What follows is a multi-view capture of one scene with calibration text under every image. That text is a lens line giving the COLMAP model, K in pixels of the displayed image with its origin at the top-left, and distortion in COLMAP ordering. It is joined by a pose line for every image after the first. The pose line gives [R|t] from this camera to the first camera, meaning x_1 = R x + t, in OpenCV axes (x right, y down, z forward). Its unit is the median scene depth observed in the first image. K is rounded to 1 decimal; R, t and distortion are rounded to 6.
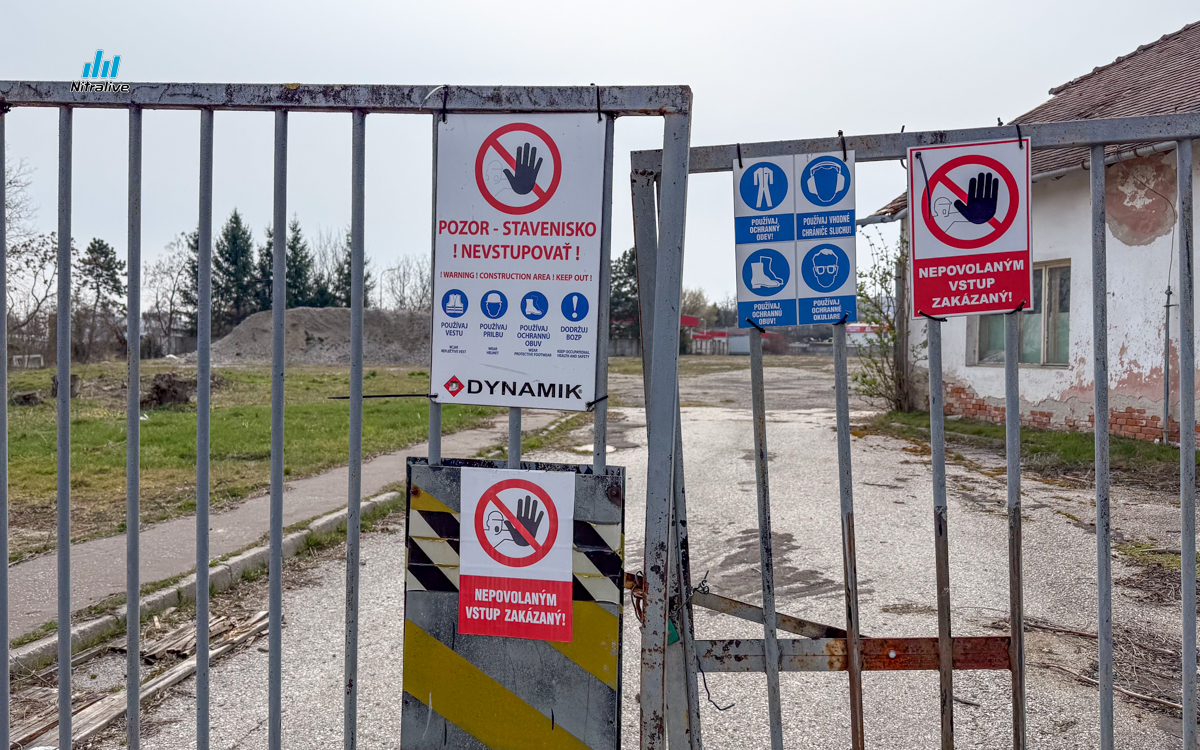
lens RADIAL K [[818.8, 0, 654.2], [0, 818.8, 377.4], [0, 0, 1]] dist [-0.006764, -0.043047]
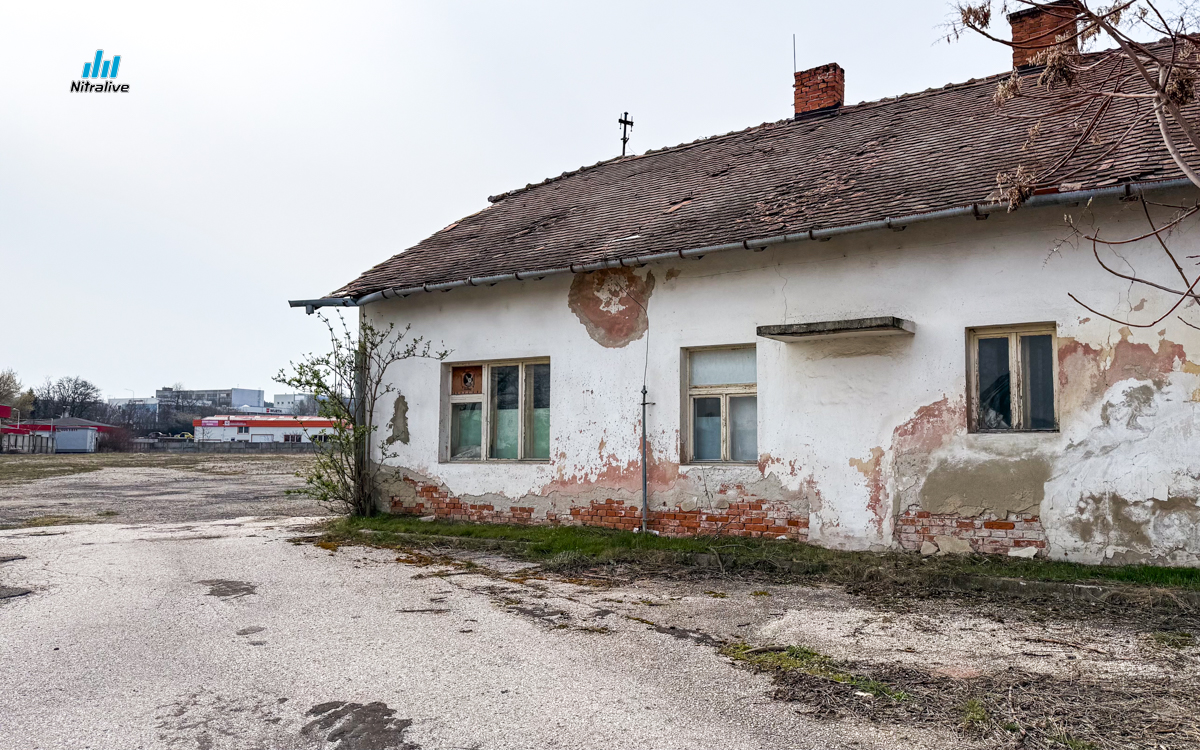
lens RADIAL K [[818.8, 0, 597.9], [0, 818.8, 374.9], [0, 0, 1]] dist [-0.006764, -0.043047]
pose [[0.768285, 0.040770, 0.638808, -0.085489], [0.034409, 0.993896, -0.104816, -0.009440], [-0.639182, 0.102509, 0.762193, 0.139620]]
